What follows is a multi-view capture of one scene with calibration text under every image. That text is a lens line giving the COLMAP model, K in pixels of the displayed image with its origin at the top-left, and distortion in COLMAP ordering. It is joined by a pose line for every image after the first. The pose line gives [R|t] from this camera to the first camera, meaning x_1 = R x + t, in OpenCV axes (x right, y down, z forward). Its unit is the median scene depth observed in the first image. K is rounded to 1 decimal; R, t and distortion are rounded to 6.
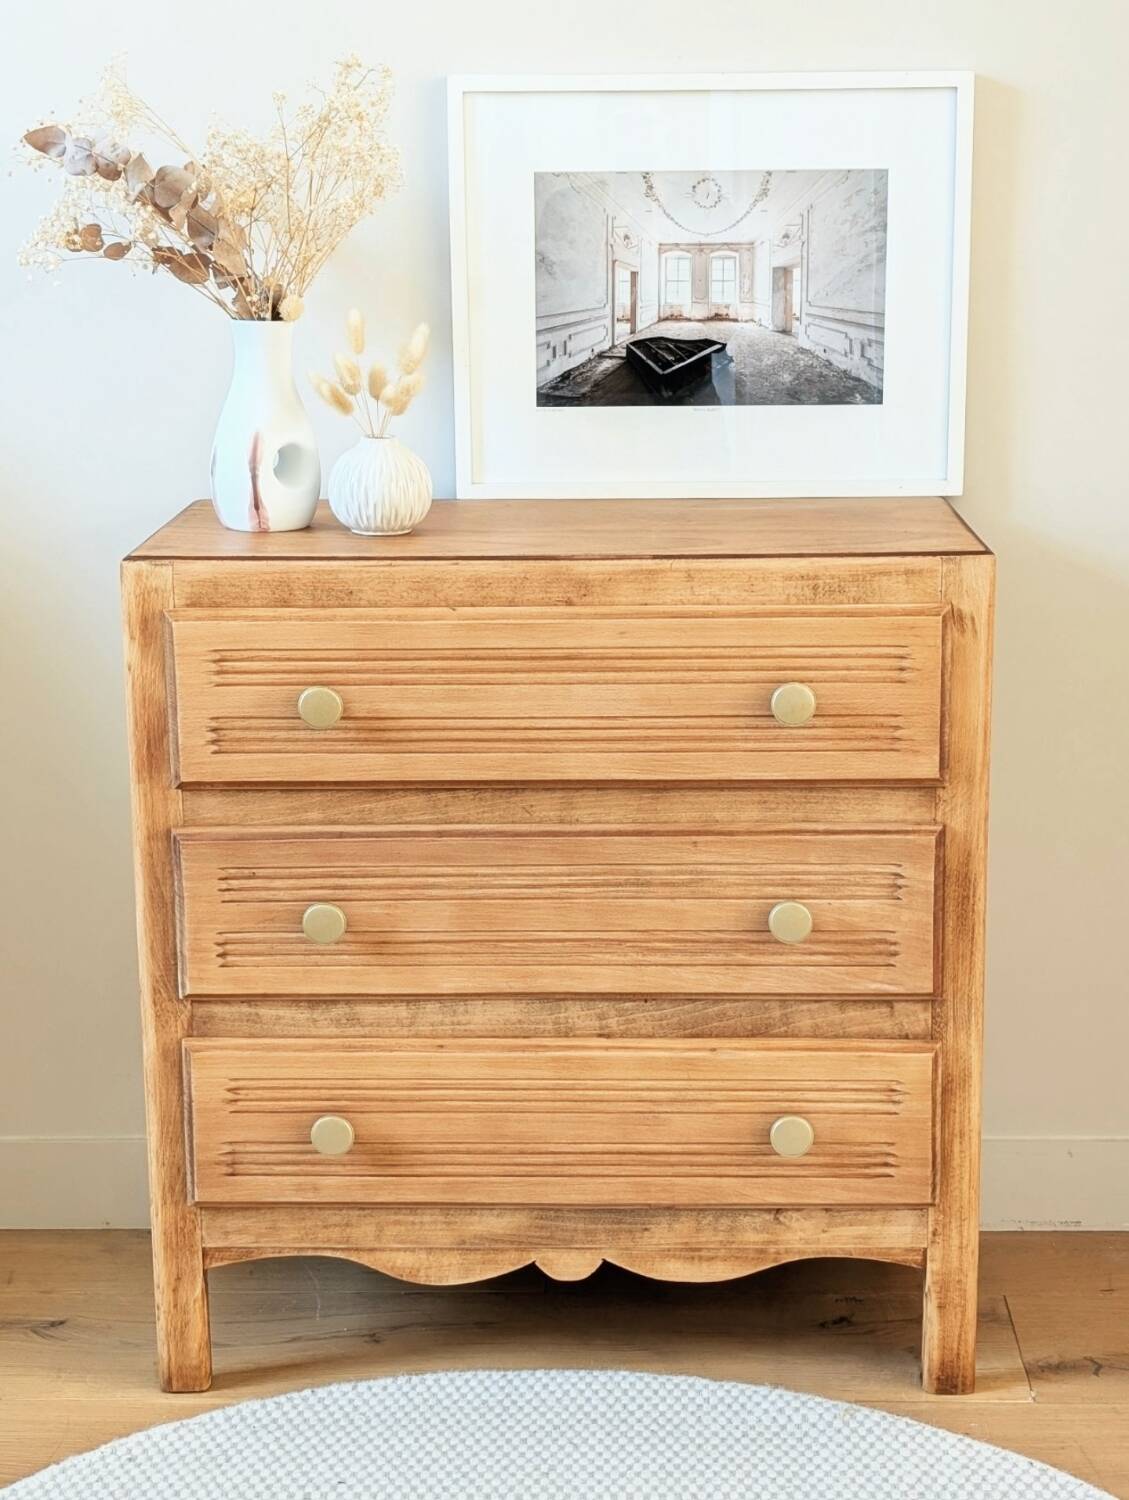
lens RADIAL K [[2575.2, 0, 564.5], [0, 2575.2, 750.0], [0, 0, 1]] dist [0.307292, -1.890565]
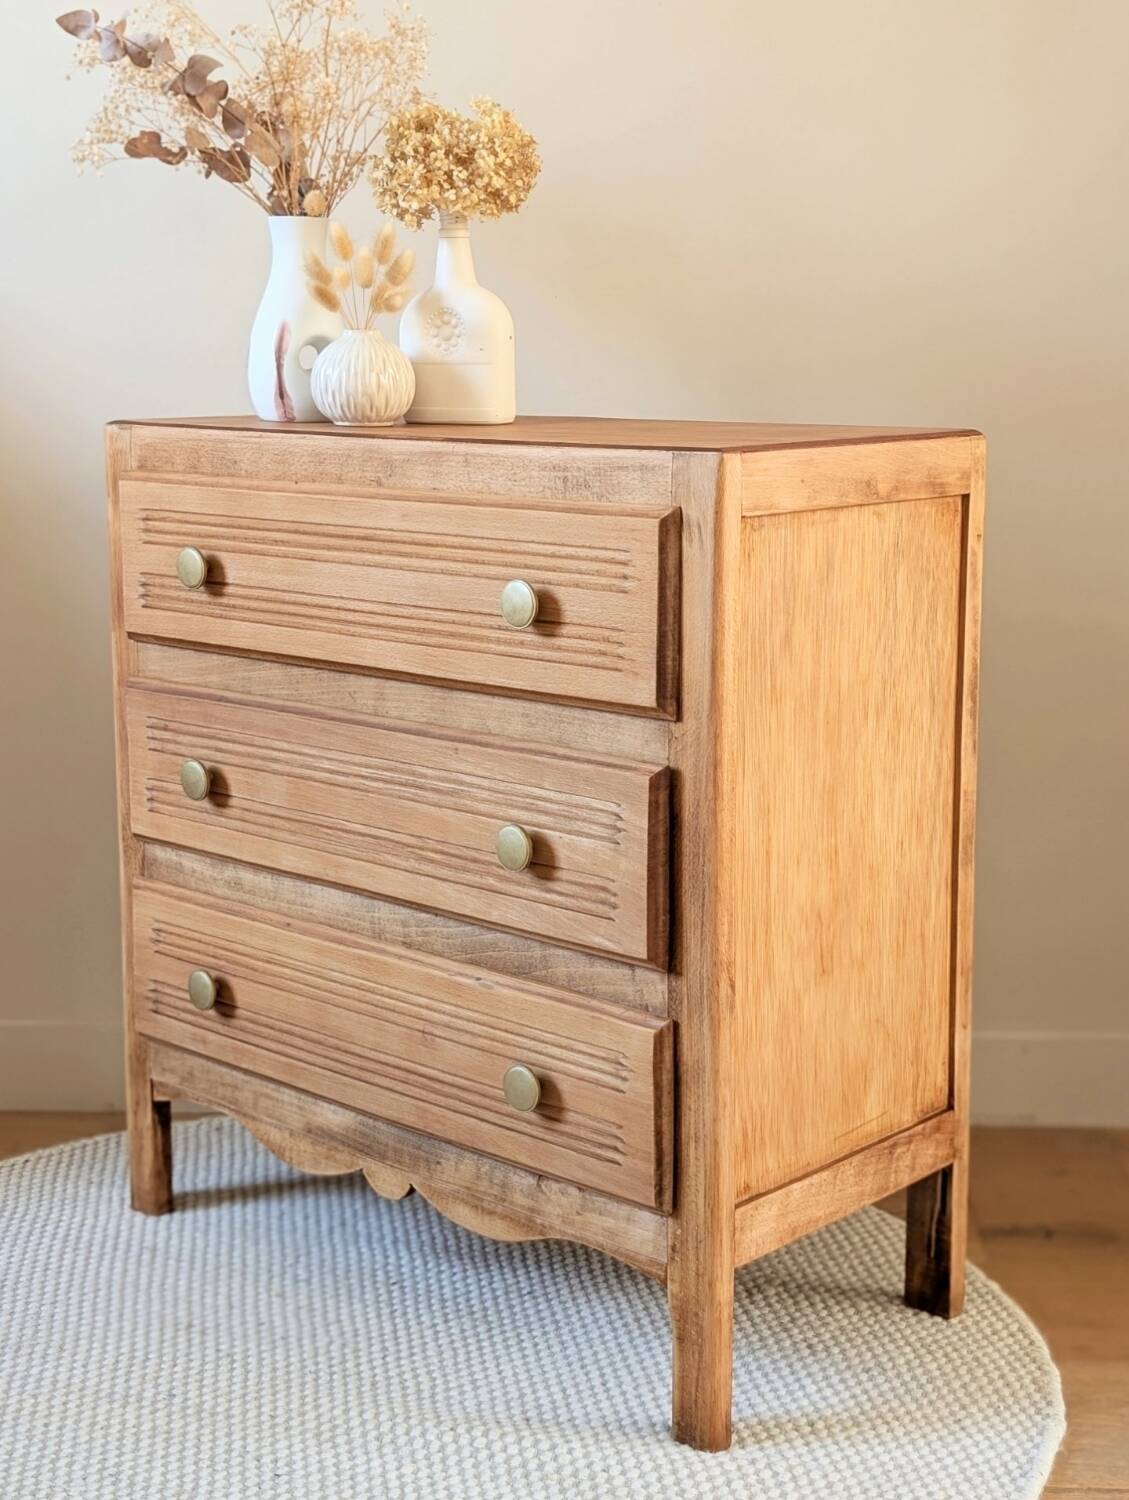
lens RADIAL K [[2209.3, 0, 593.6], [0, 2209.3, 691.4], [0, 0, 1]] dist [0.205537, -0.779419]
pose [[0.763135, 0.113500, -0.636194, 0.584123], [-0.158741, 0.987217, -0.014290, 0.018867], [0.626440, 0.111895, 0.771397, 0.401833]]
